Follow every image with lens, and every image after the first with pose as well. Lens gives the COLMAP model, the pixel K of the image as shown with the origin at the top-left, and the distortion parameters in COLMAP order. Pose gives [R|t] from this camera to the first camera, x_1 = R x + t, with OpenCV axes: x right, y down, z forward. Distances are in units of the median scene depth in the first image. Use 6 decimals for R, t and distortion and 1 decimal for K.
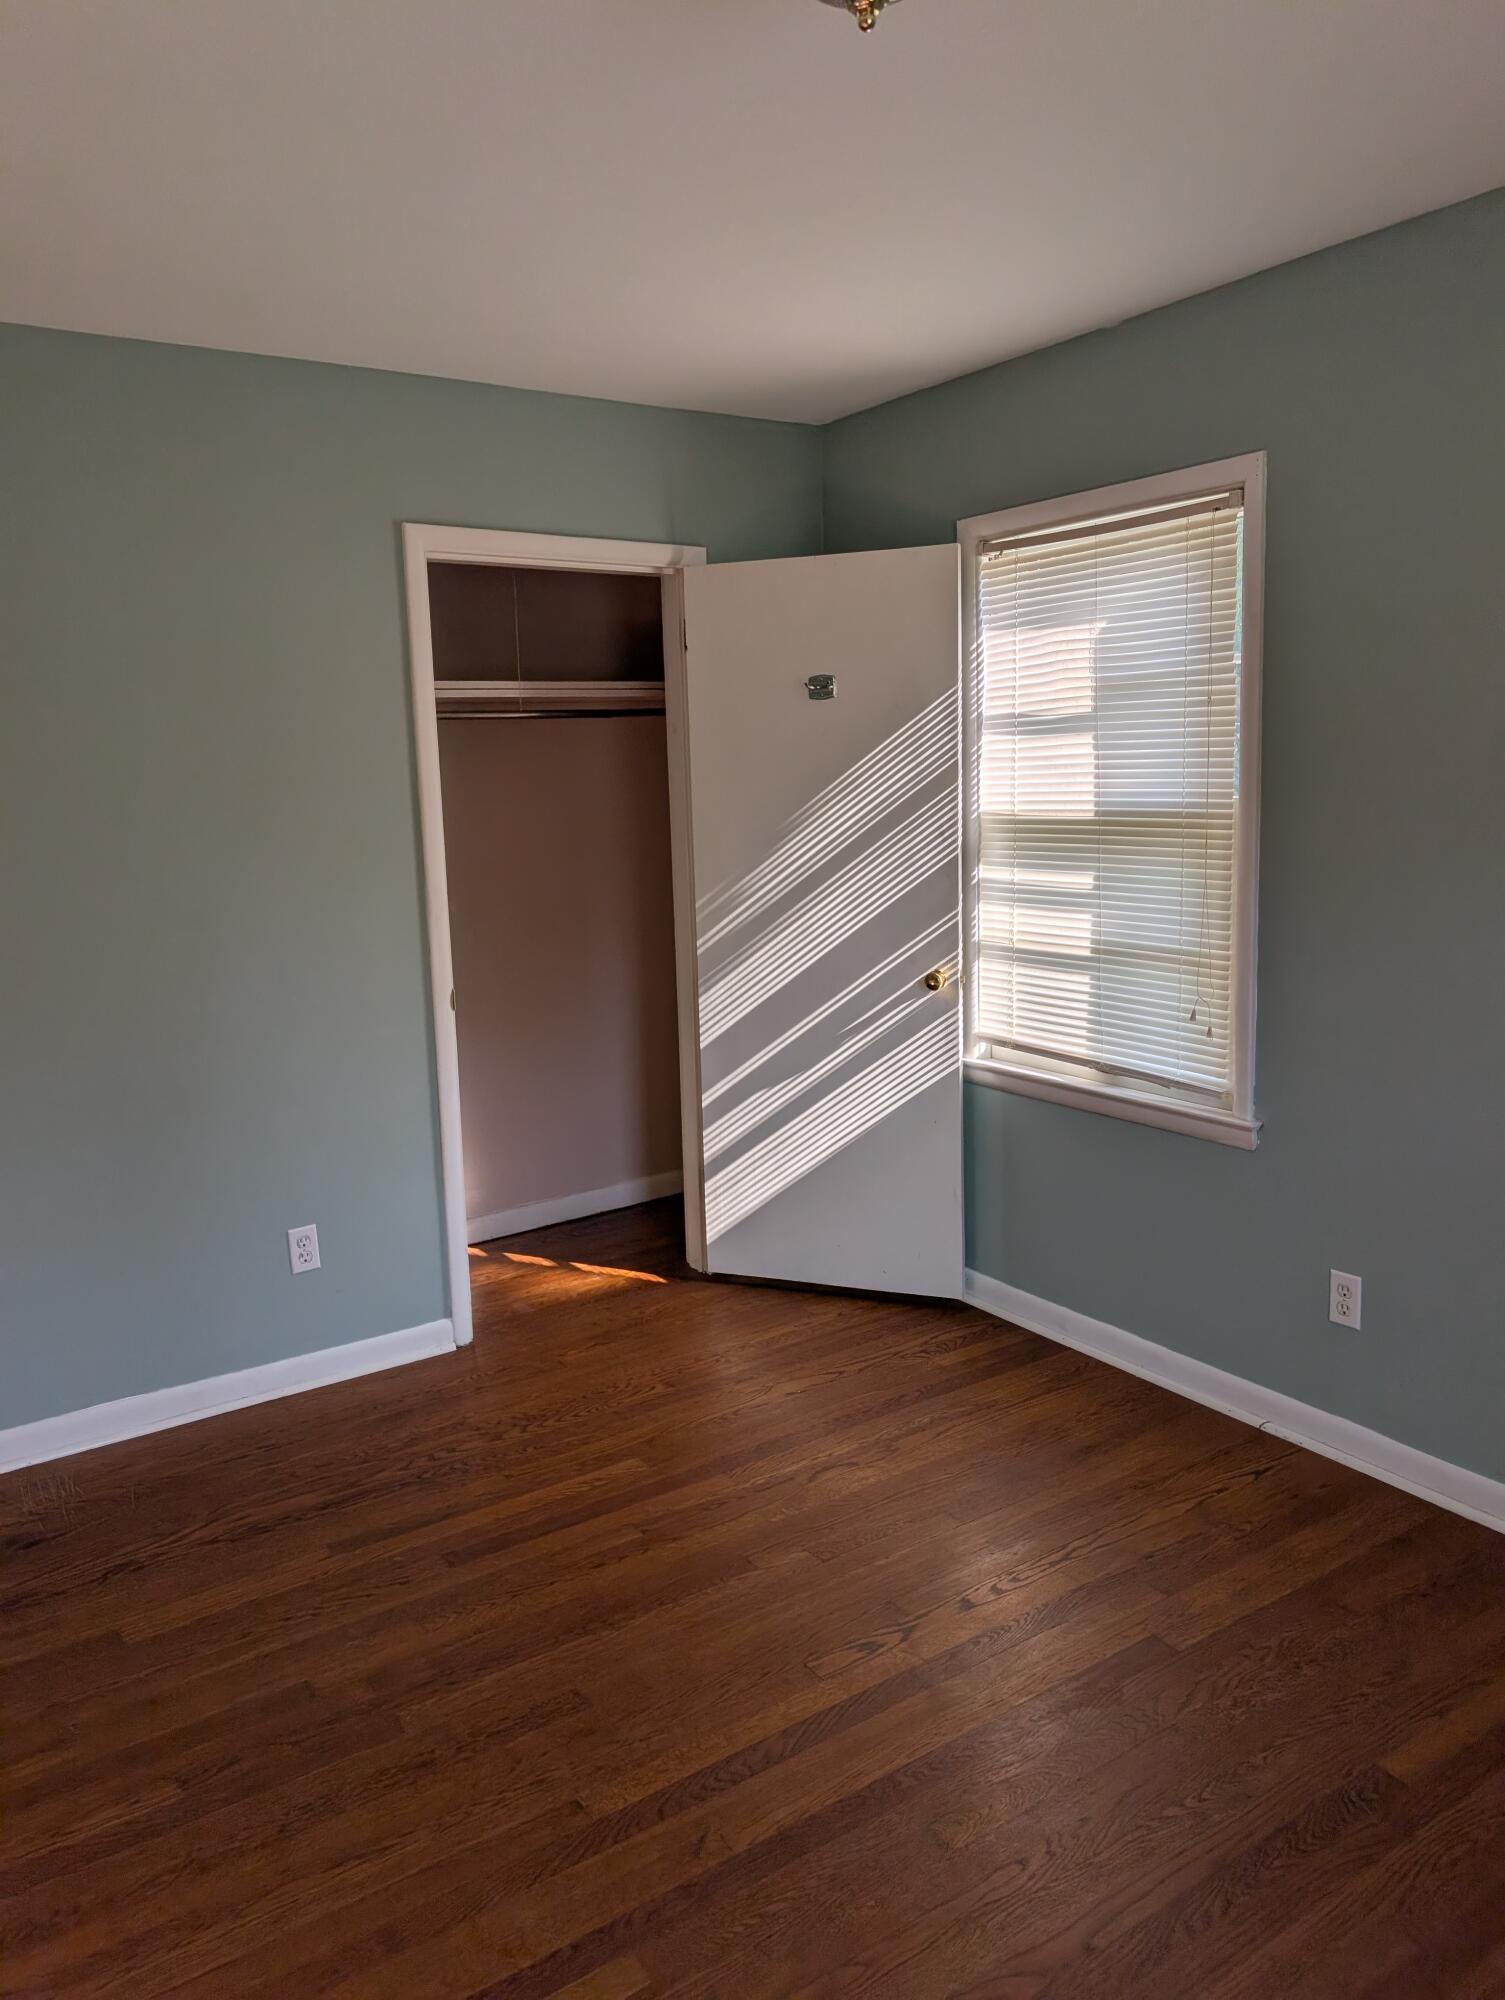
lens RADIAL K [[1460.7, 0, 747.1], [0, 1460.7, 1035.0], [0, 0, 1]] dist [0.061748, -0.053793]
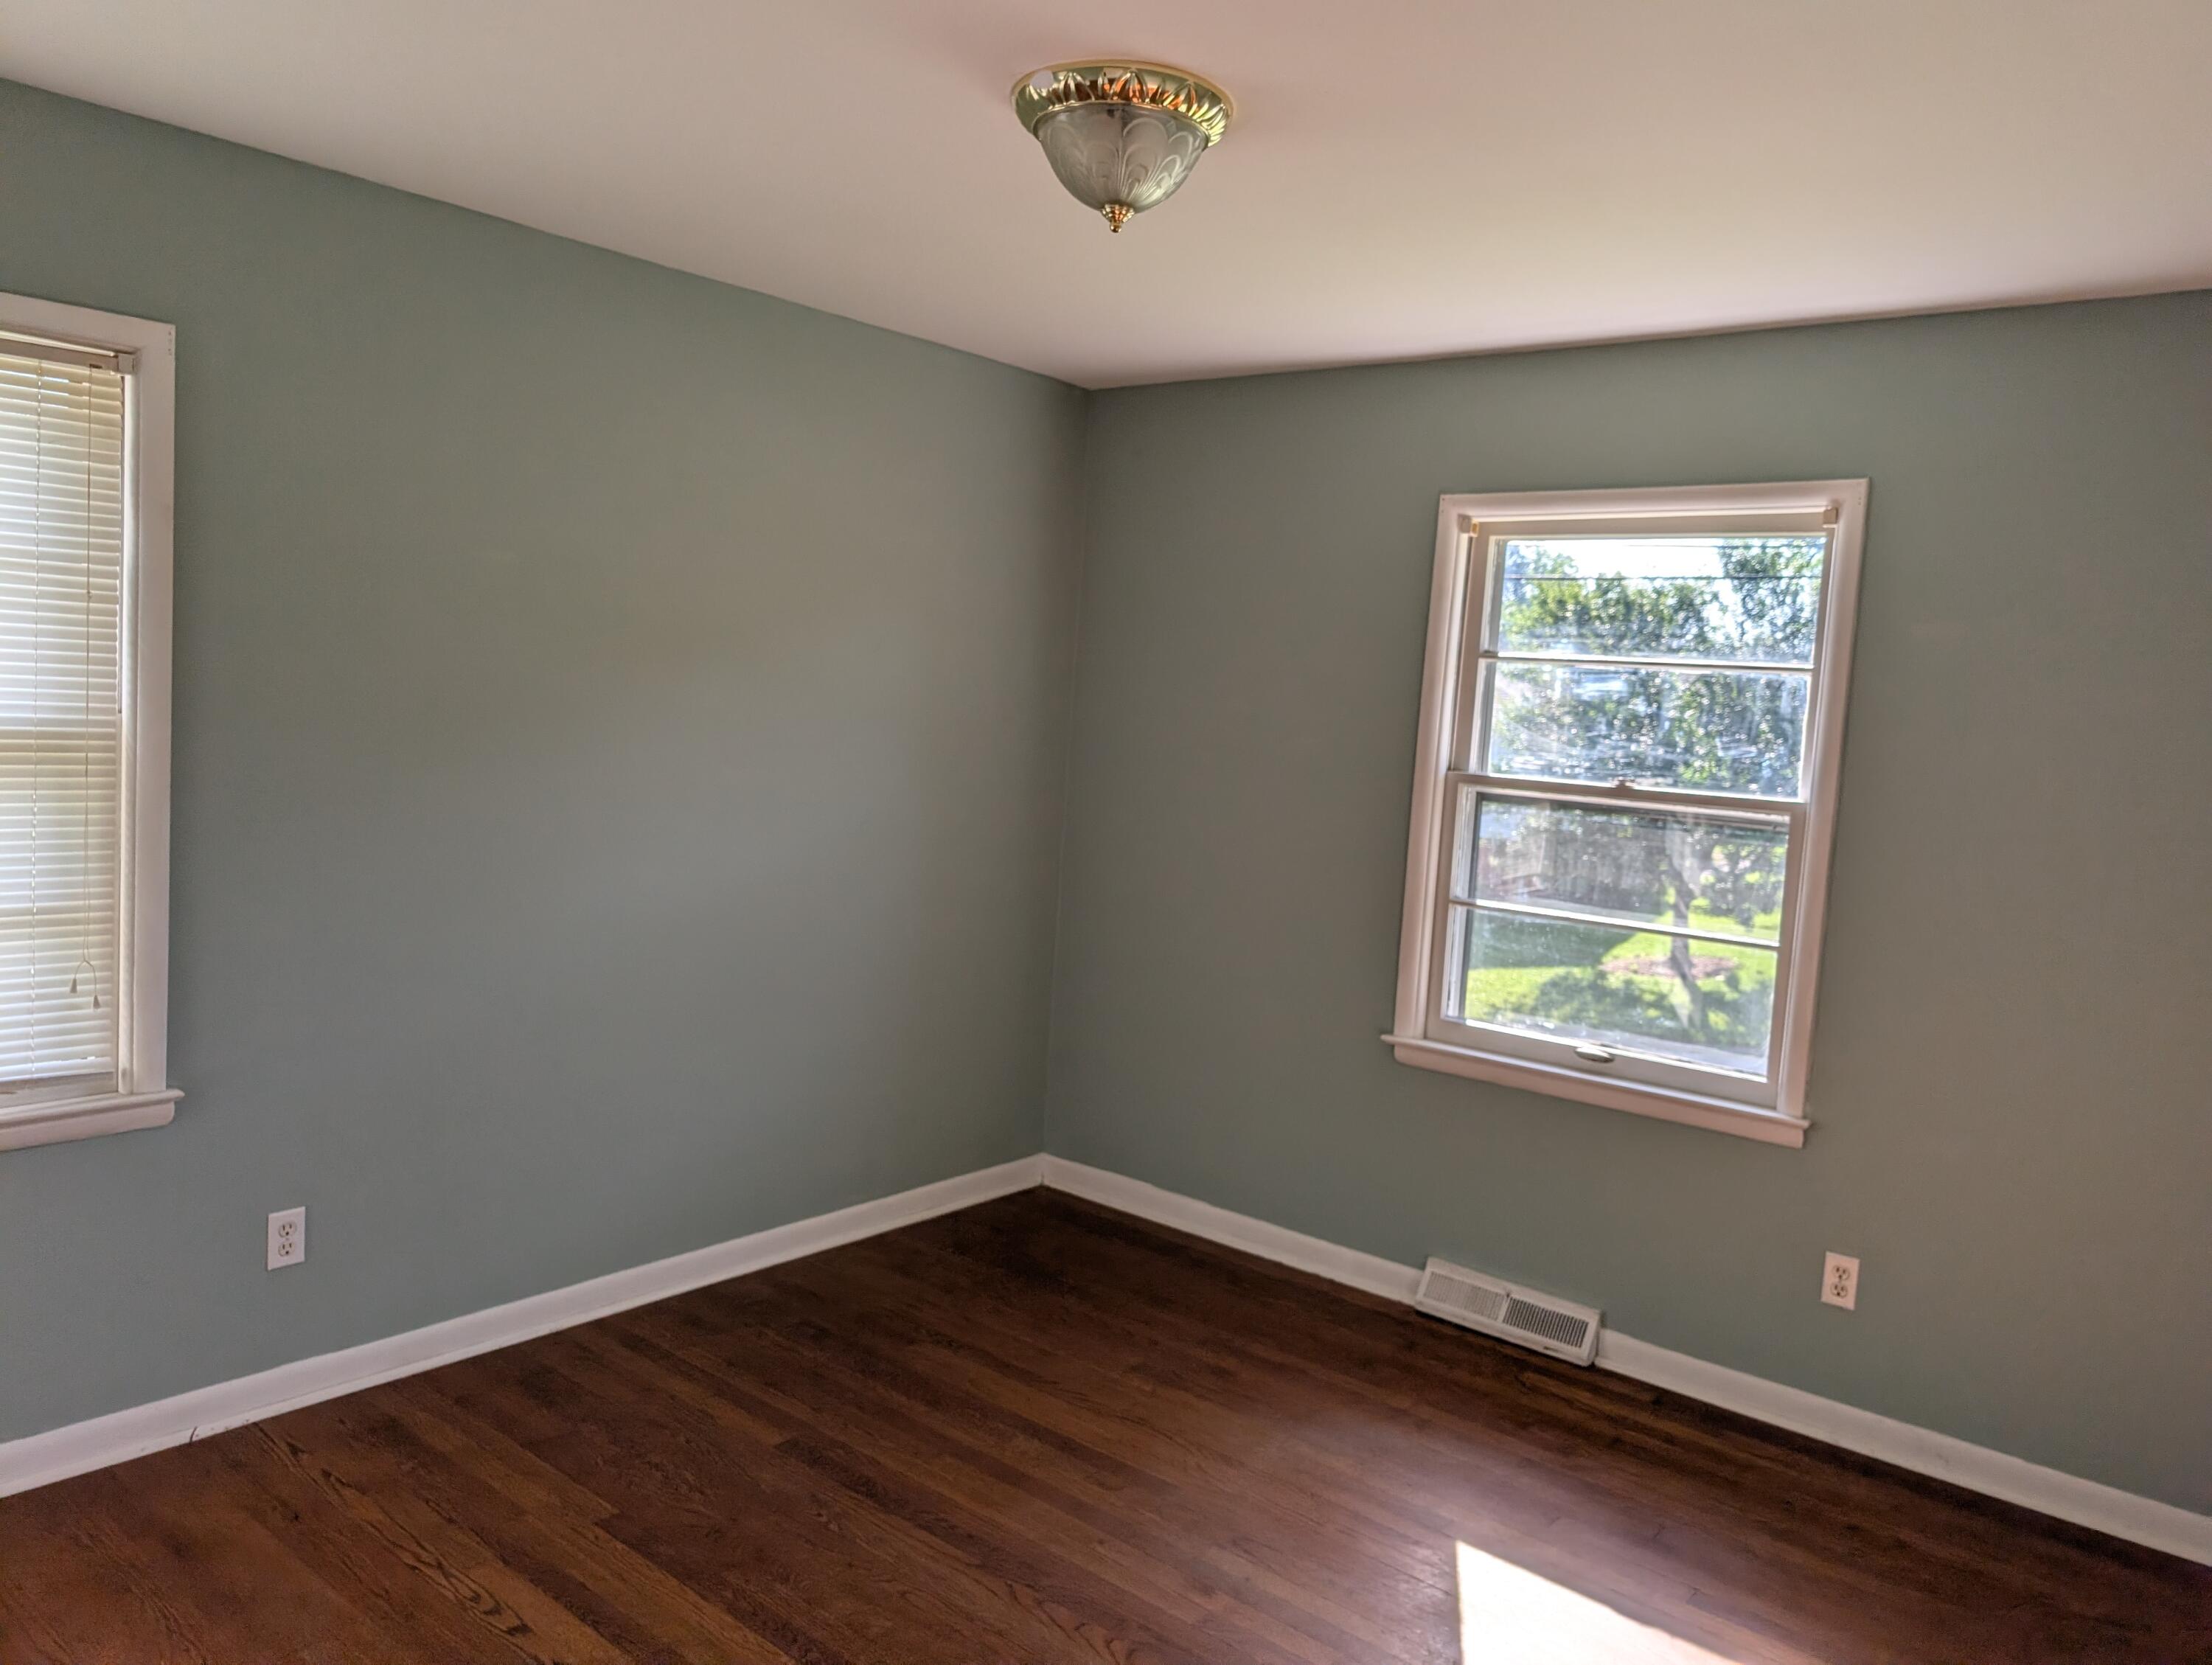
lens RADIAL K [[1615.6, 0, 1106.0], [0, 1615.6, 832.5], [0, 0, 1]] dist [0.061748, -0.053793]
pose [[-0.291852, -0.092503, 0.951980, -0.705429], [0.108752, 0.985648, 0.129115, -0.152298], [-0.950261, 0.141212, -0.277604, 0.727748]]
